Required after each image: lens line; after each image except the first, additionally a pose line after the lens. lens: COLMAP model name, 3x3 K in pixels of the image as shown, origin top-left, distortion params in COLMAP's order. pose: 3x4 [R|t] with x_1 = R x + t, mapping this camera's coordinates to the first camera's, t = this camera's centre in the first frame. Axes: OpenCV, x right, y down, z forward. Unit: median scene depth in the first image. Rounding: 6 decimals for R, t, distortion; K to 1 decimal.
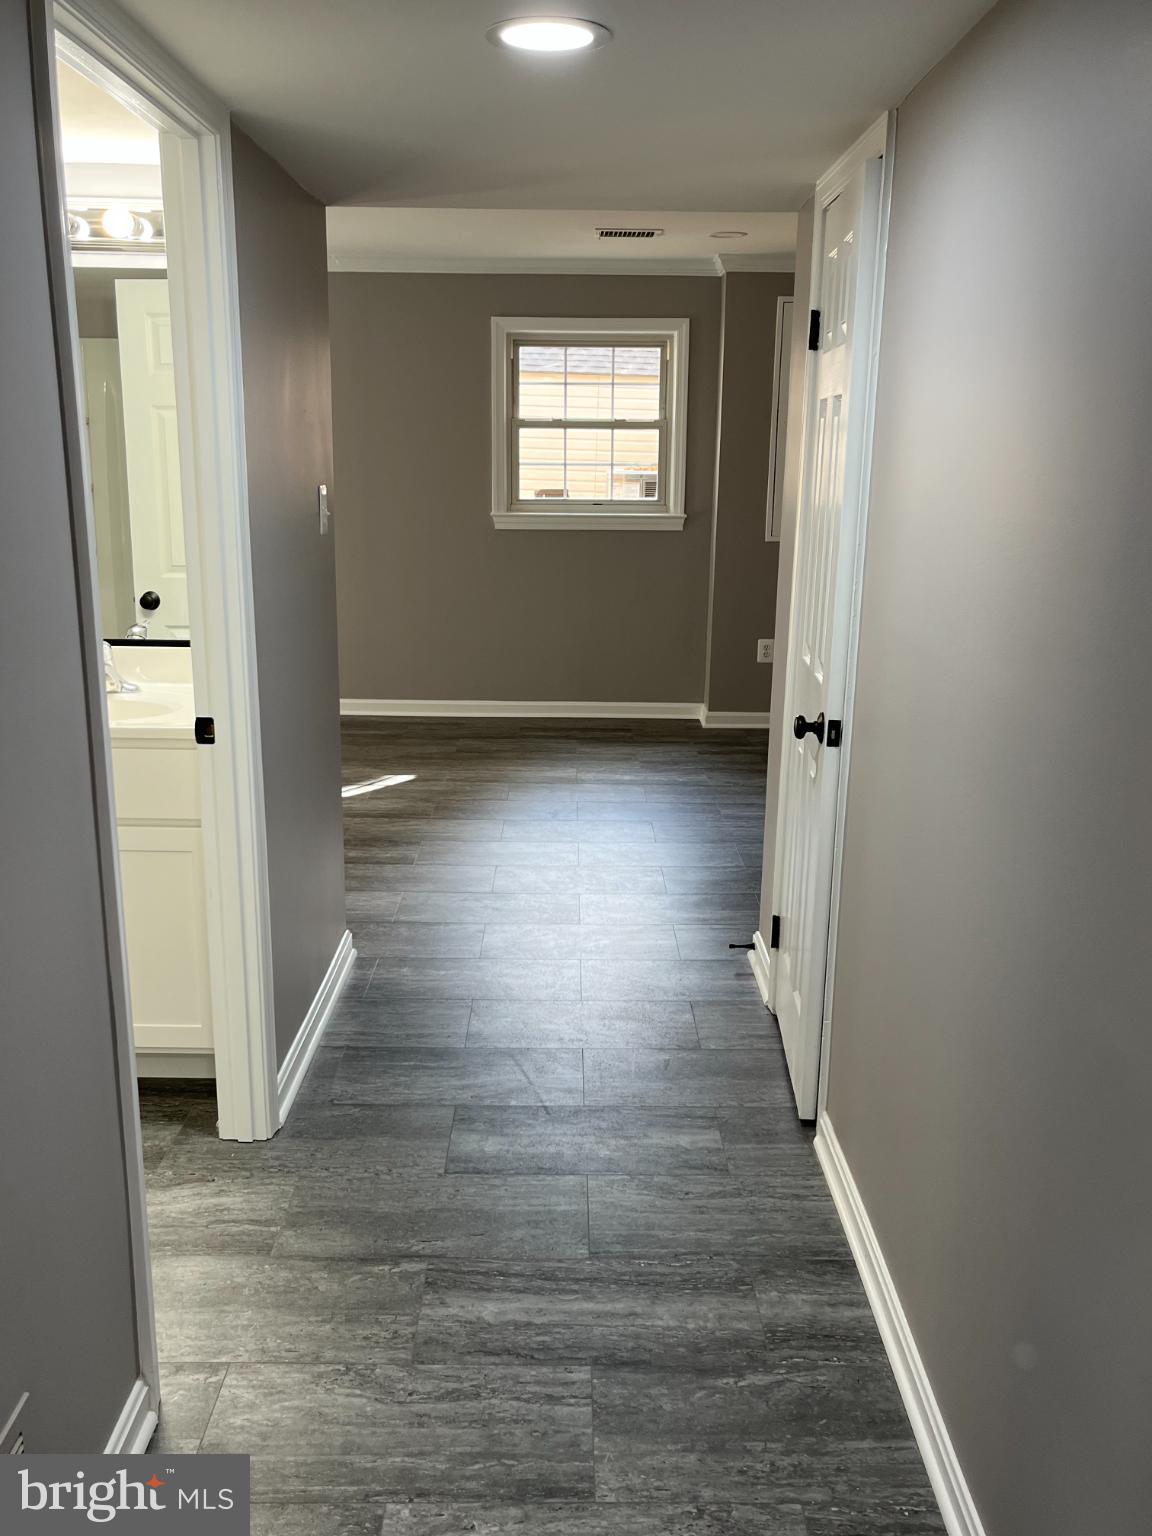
lens RADIAL K [[1344.9, 0, 582.0], [0, 1344.9, 764.6], [0, 0, 1]] dist [0.050768, -0.001355]
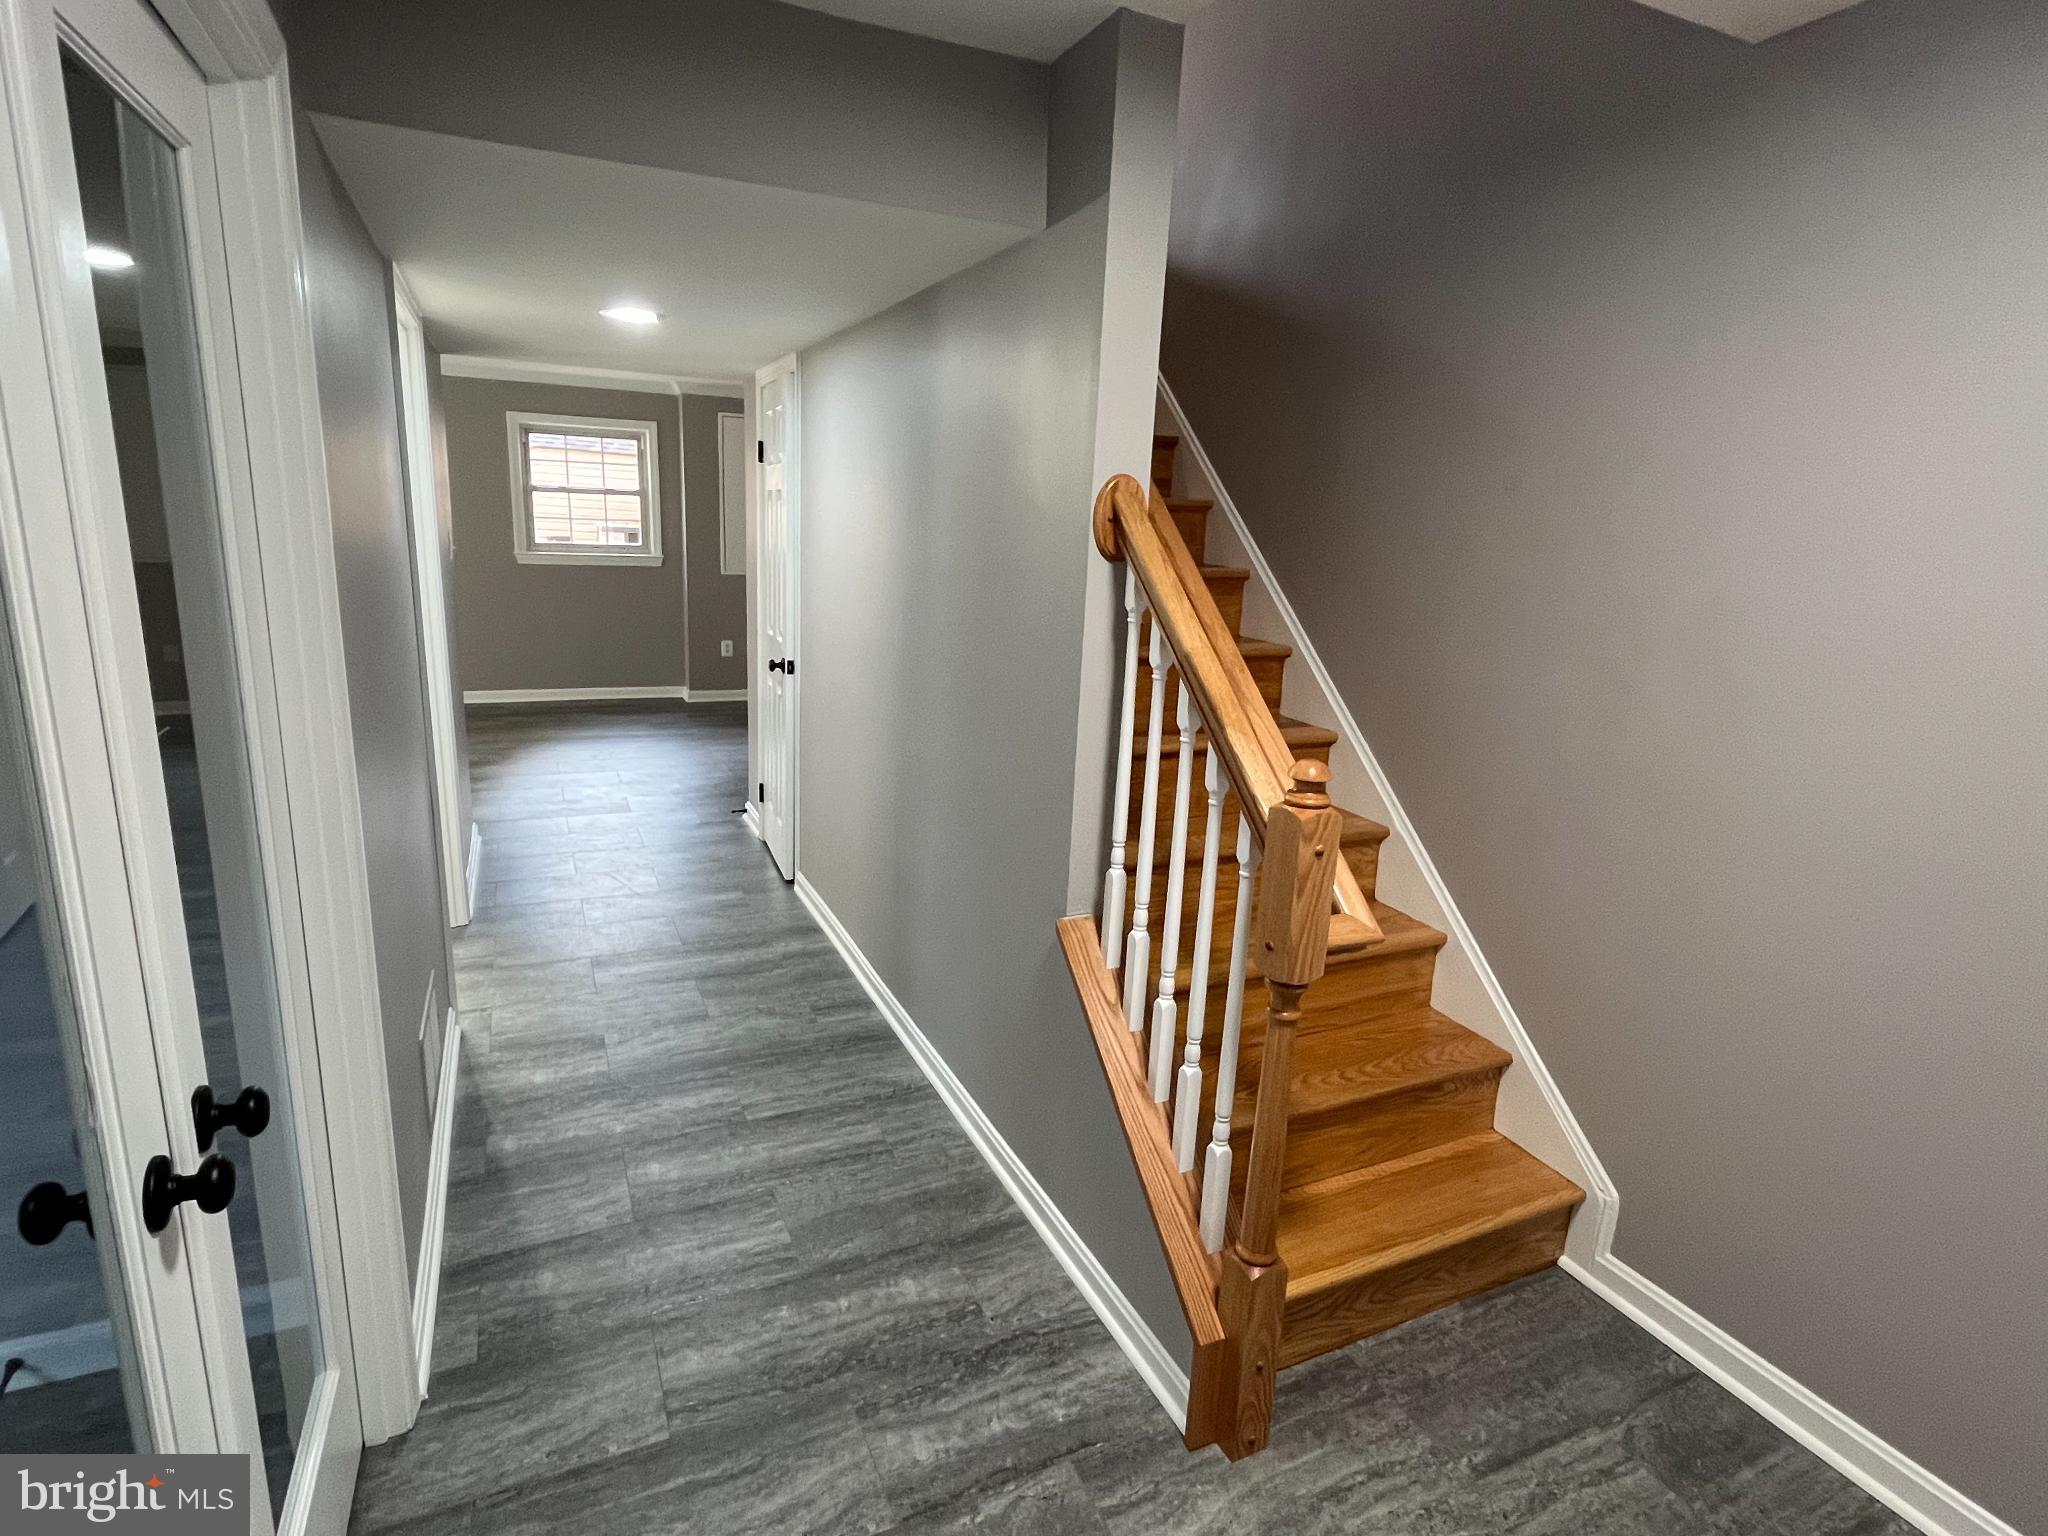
lens RADIAL K [[1064.6, 0, 1032.9], [0, 1064.6, 764.2], [0, 0, 1]] dist [0.007576, 0.000290]
pose [[0.905883, -0.069946, 0.417713, -0.098640], [0.068356, 0.997484, 0.018788, 0.076164], [-0.417977, 0.011534, 0.908385, -0.354571]]
